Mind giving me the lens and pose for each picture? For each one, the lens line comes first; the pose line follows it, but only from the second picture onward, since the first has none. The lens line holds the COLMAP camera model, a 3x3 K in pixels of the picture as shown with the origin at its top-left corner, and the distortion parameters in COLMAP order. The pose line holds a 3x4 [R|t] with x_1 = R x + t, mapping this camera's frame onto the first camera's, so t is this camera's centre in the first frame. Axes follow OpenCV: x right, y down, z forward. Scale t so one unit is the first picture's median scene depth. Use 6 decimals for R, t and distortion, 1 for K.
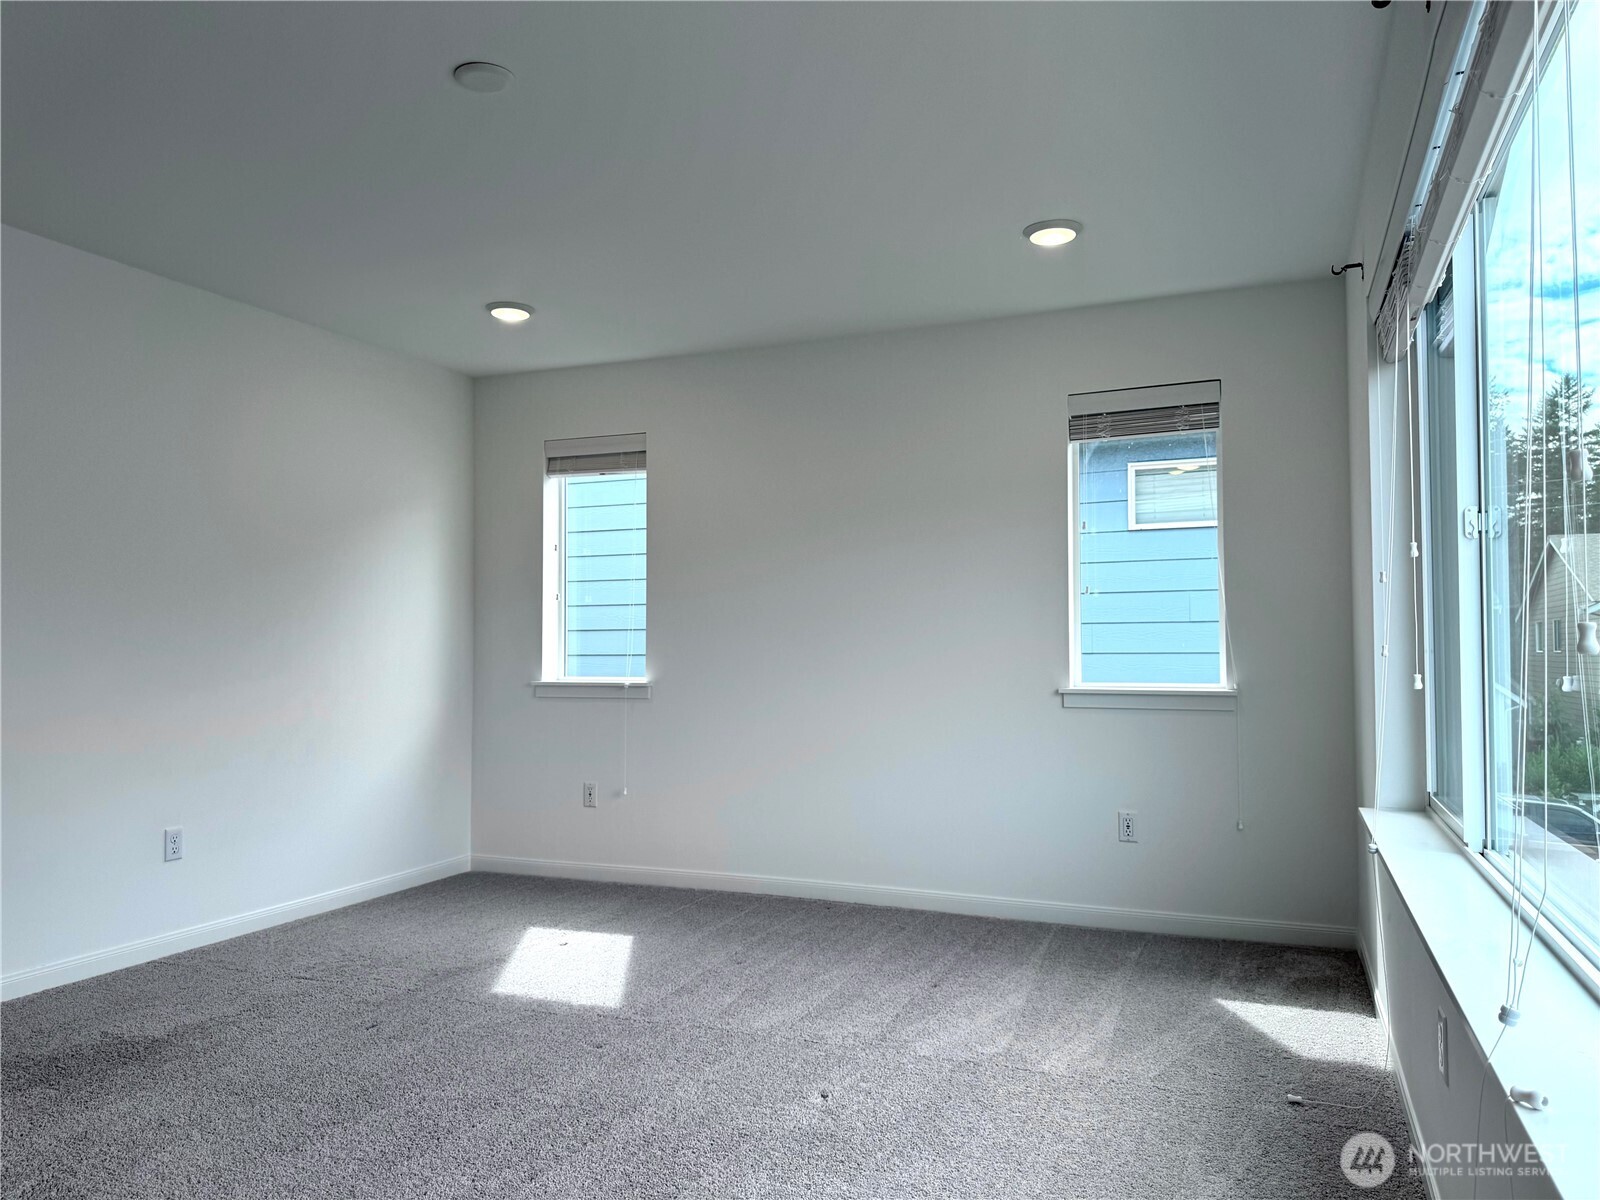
lens RADIAL K [[1128.2, 0, 794.0], [0, 1128.2, 602.8], [0, 0, 1]] dist [0.102142, -0.158260]
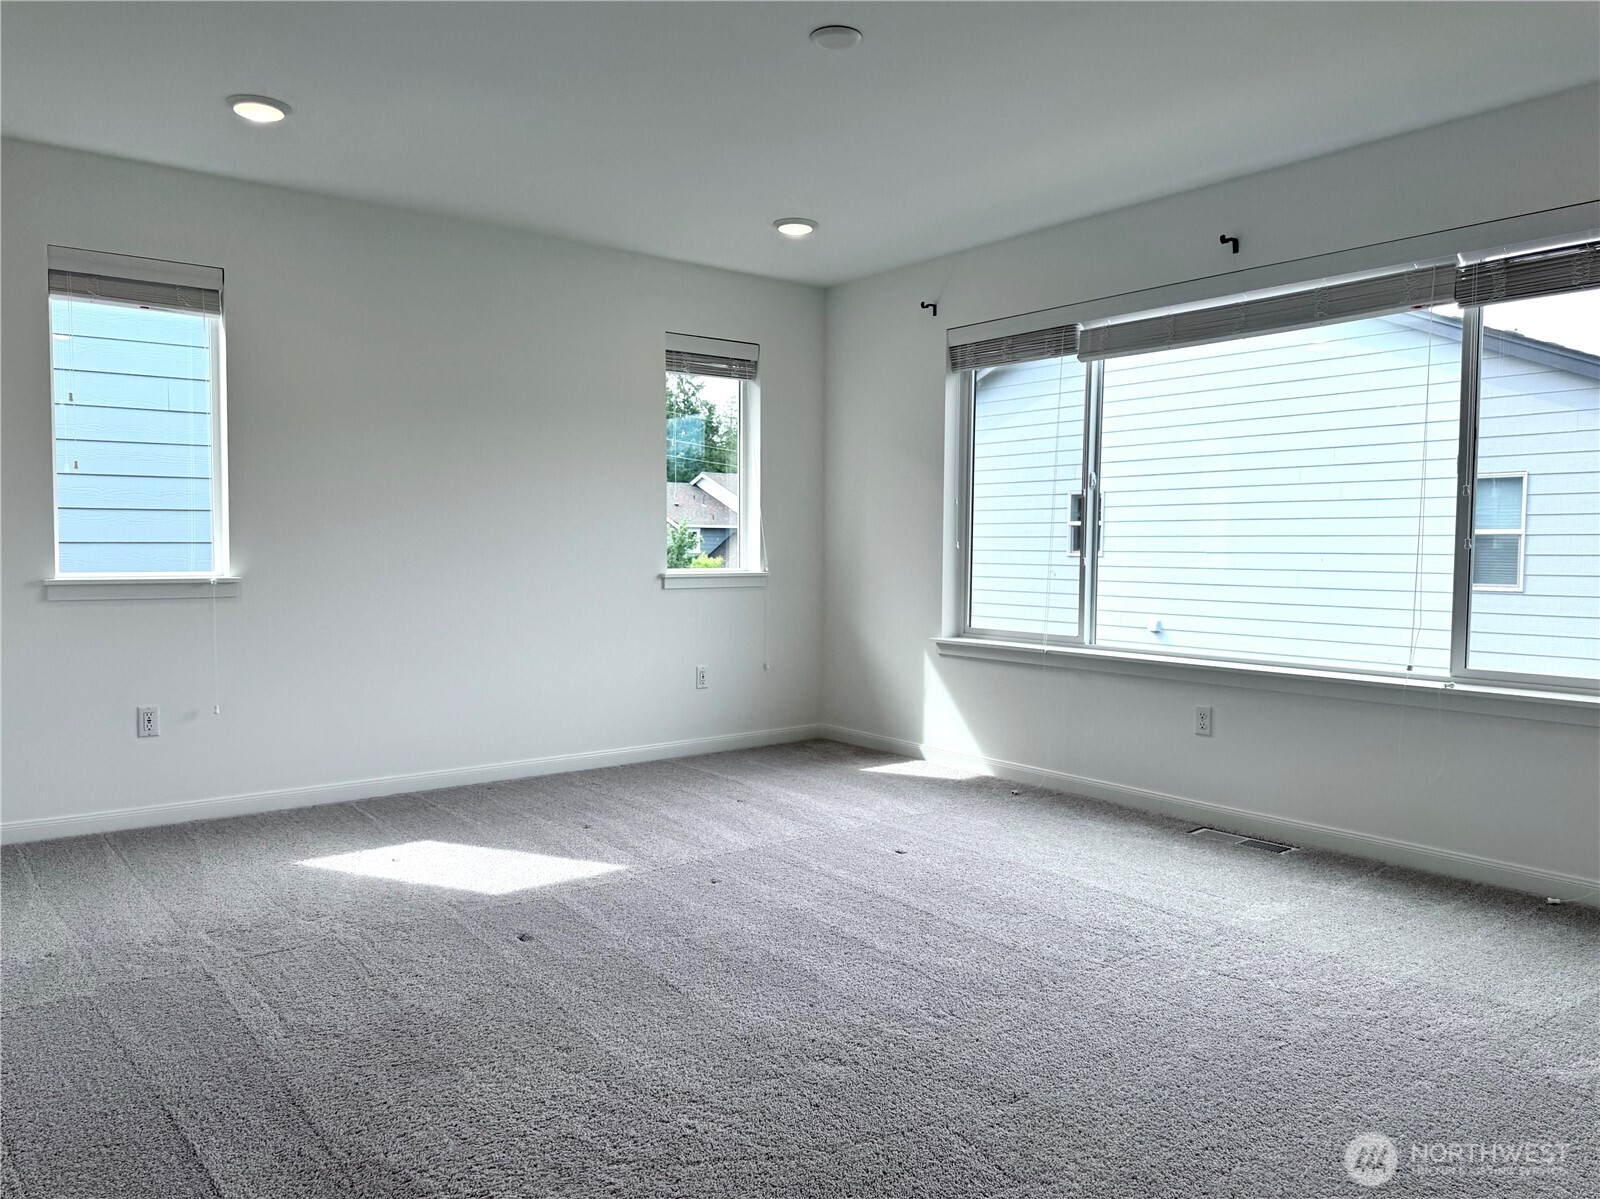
lens RADIAL K [[1128.2, 0, 794.0], [0, 1128.2, 602.3], [0, 0, 1]] dist [0.102142, -0.158260]
pose [[0.495114, -0.041457, 0.867839, -0.650662], [-0.045488, 0.996254, 0.073544, 0.008269], [-0.867637, -0.075889, 0.491373, 0.229815]]
